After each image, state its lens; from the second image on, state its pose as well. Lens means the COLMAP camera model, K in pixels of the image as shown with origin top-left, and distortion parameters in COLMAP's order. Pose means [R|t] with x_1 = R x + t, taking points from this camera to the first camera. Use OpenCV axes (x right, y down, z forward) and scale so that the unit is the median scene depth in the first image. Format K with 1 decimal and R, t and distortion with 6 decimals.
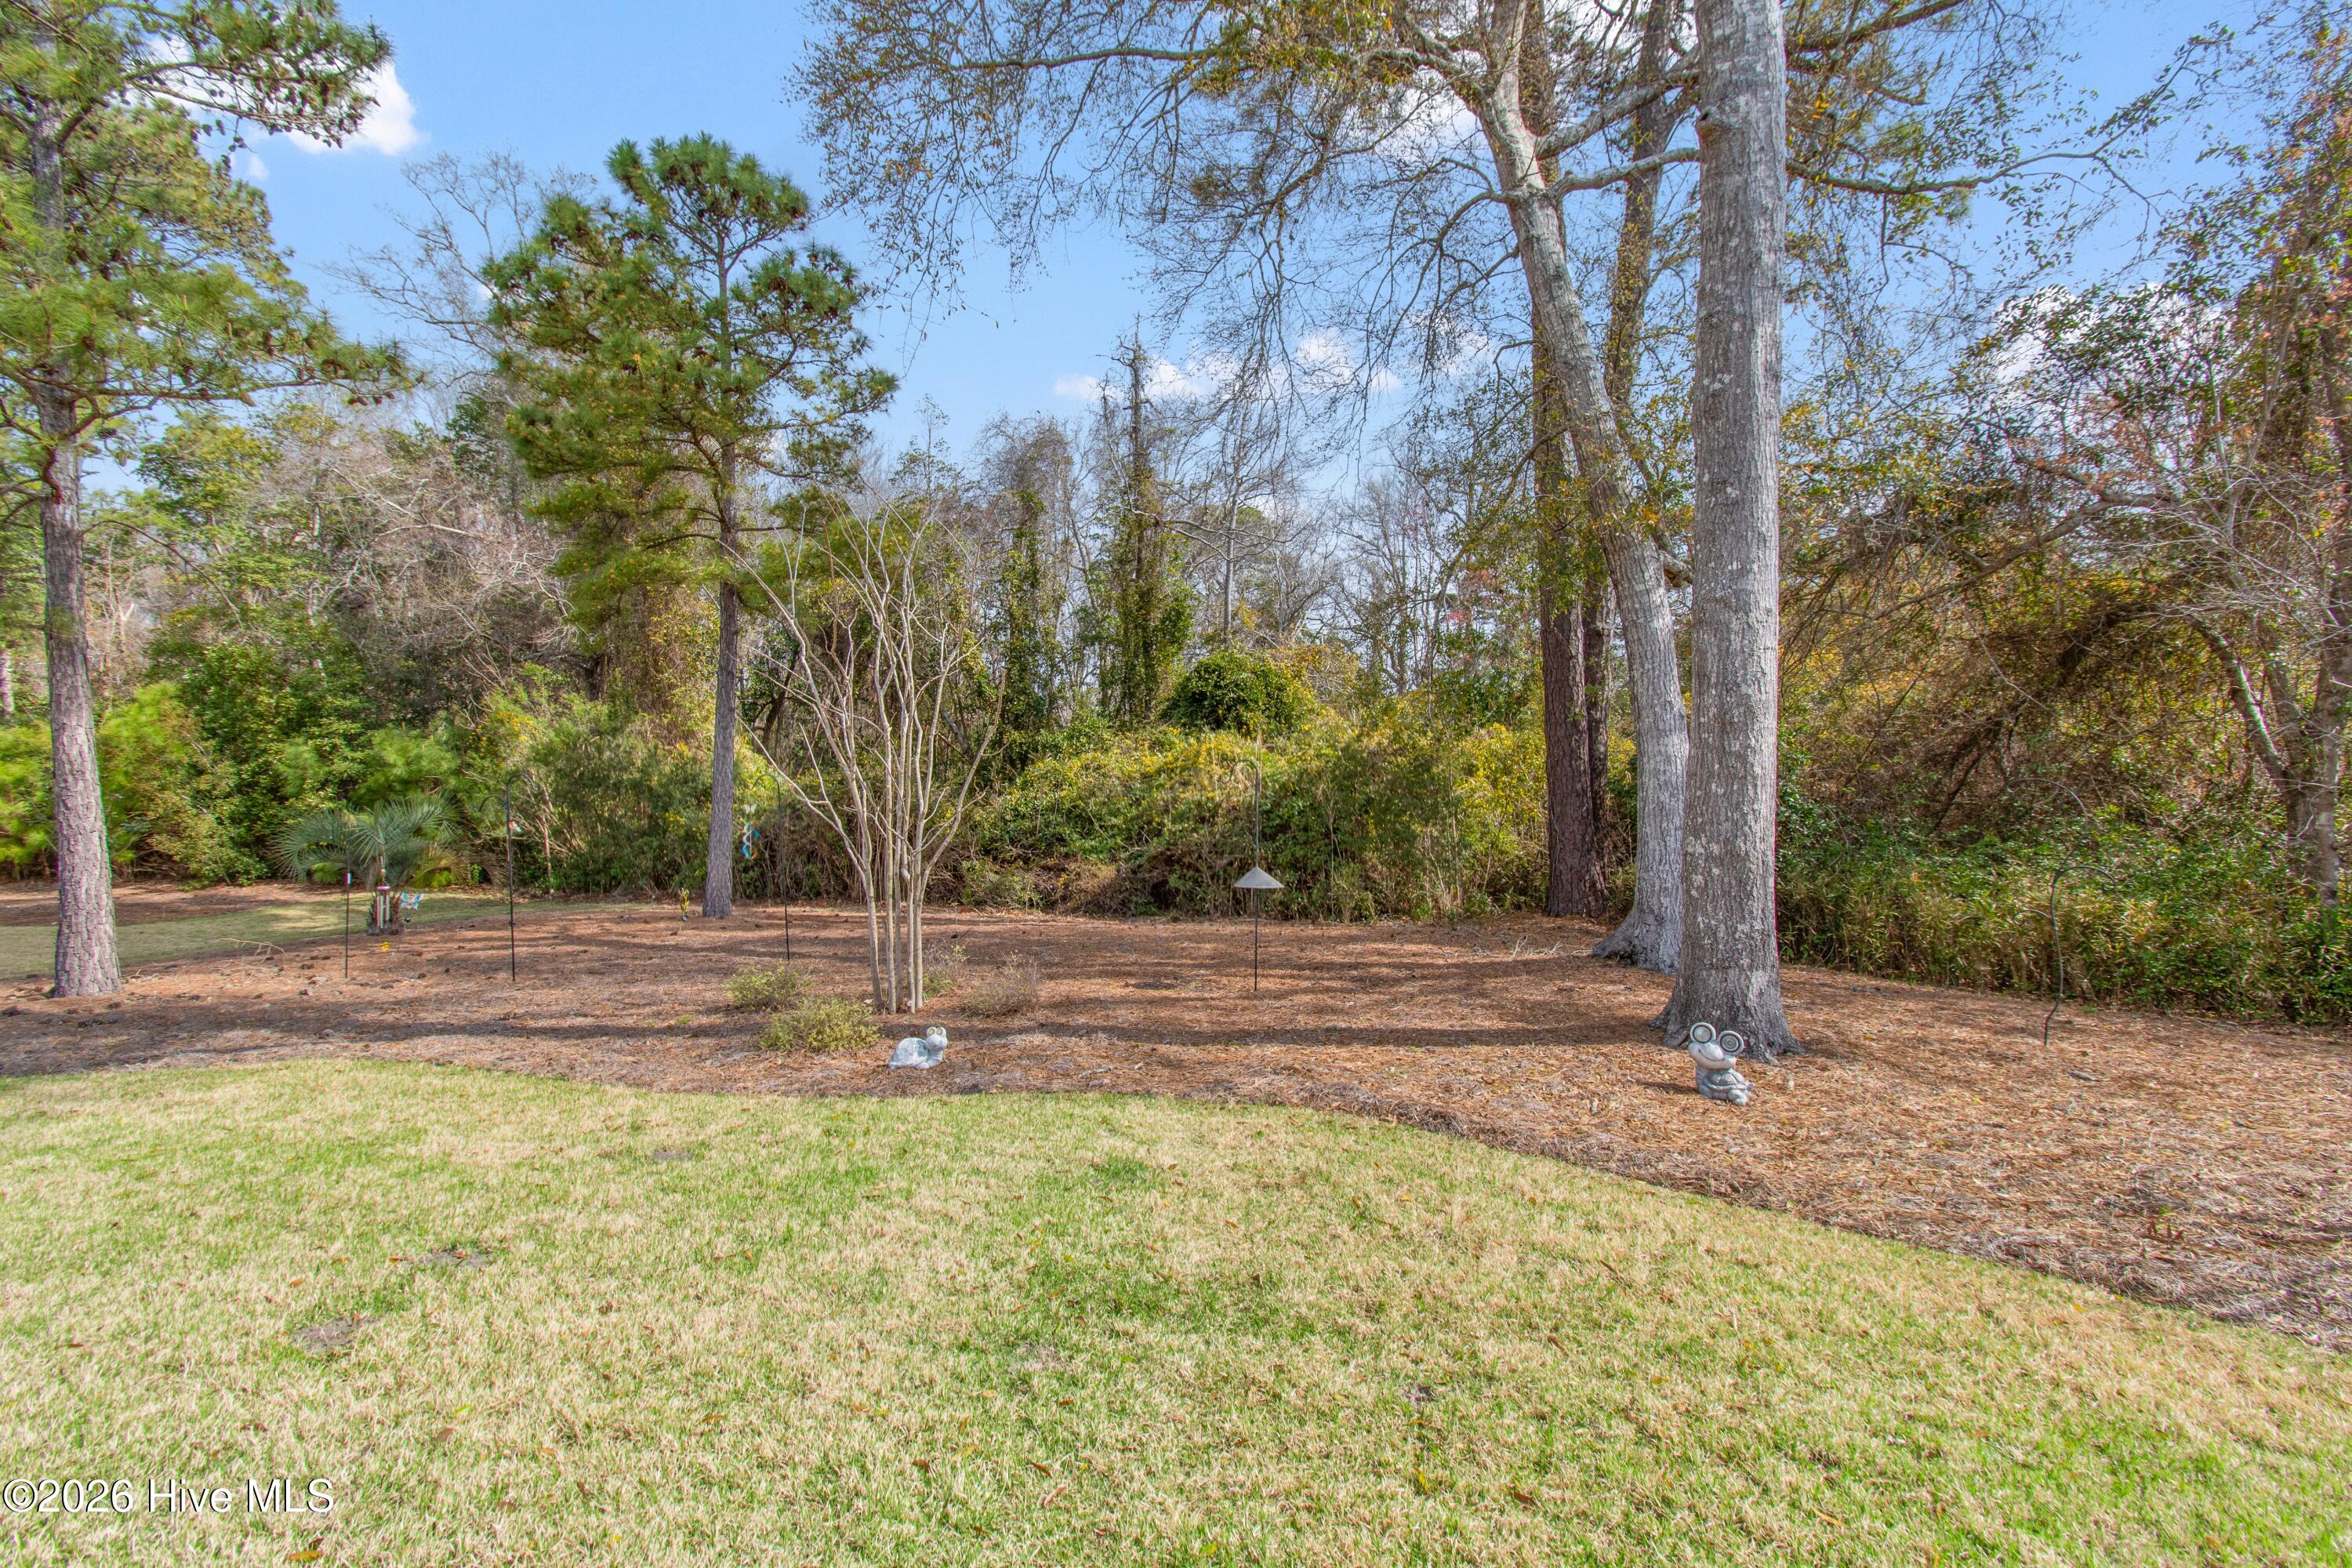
lens RADIAL K [[1045.3, 0, 1179.4], [0, 1045.3, 786.2], [0, 0, 1]] dist [0.000973, -0.001238]
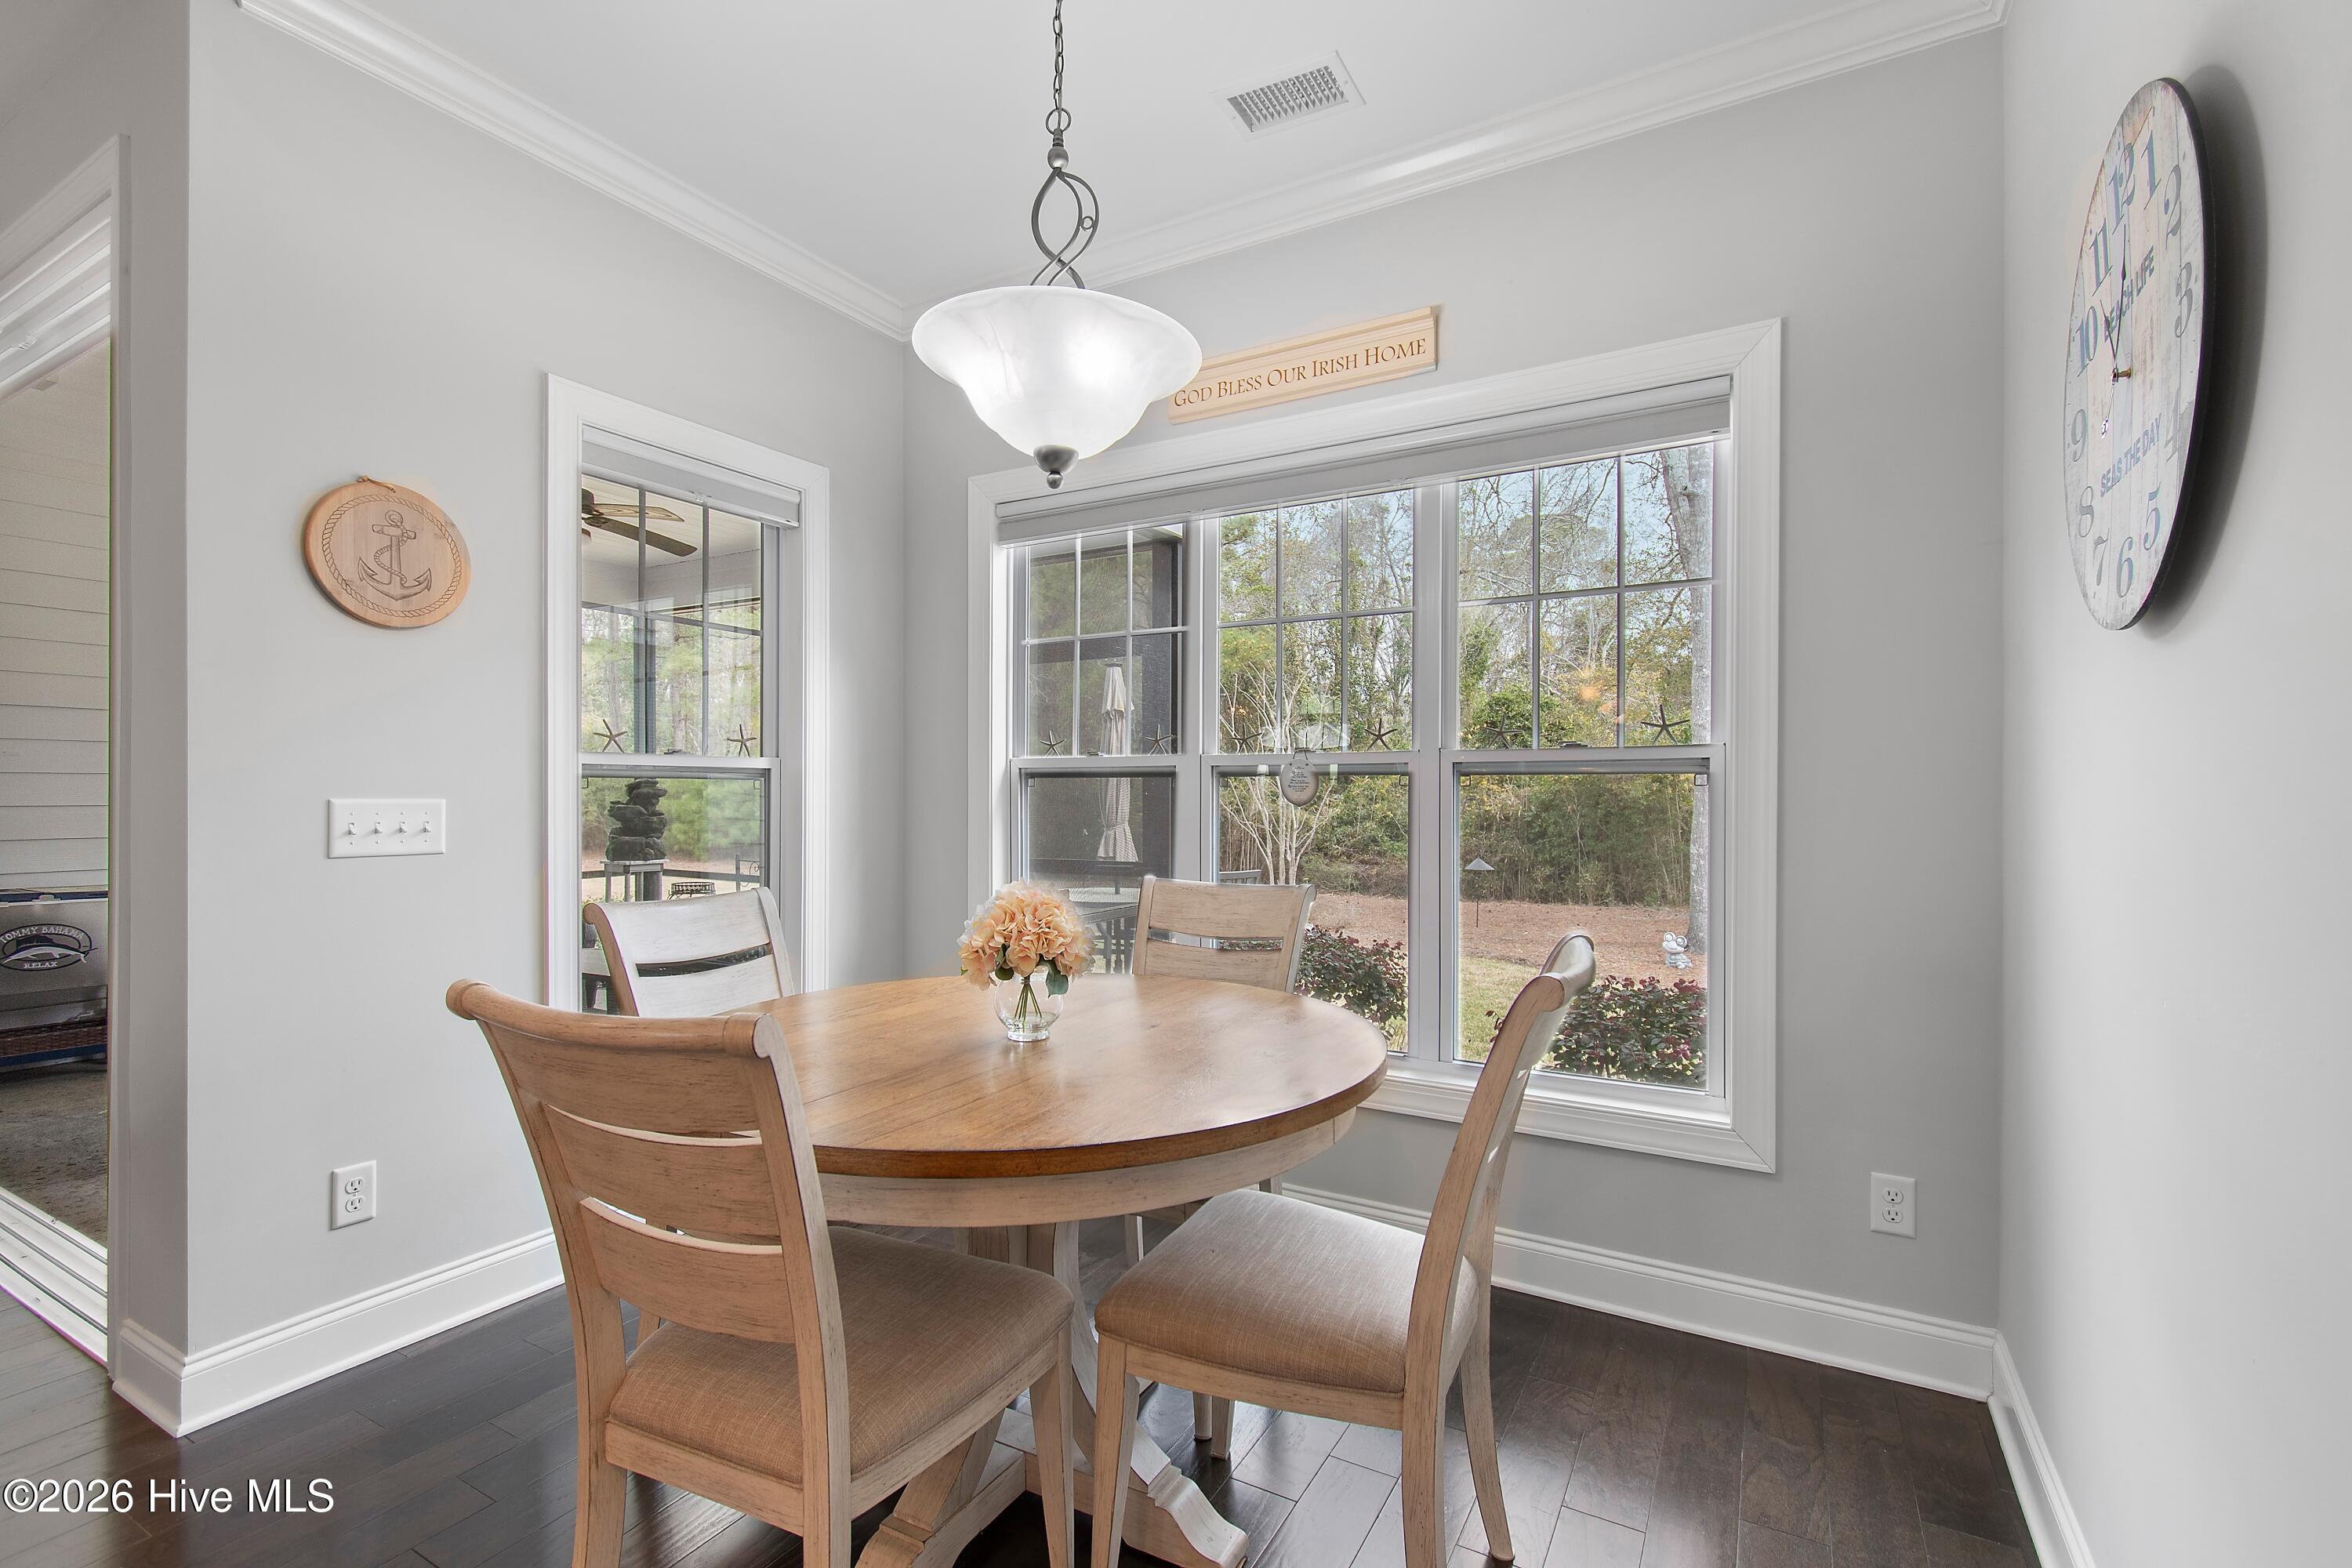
lens RADIAL K [[1045.3, 0, 1169.7], [0, 1045.3, 805.6], [0, 0, 1]] dist [0.000973, -0.001238]
pose [[0.950566, 0.001456, -0.310519, 0.059374], [0.004391, 0.999826, 0.018131, -0.022250], [0.310492, -0.018599, 0.950394, -0.400710]]
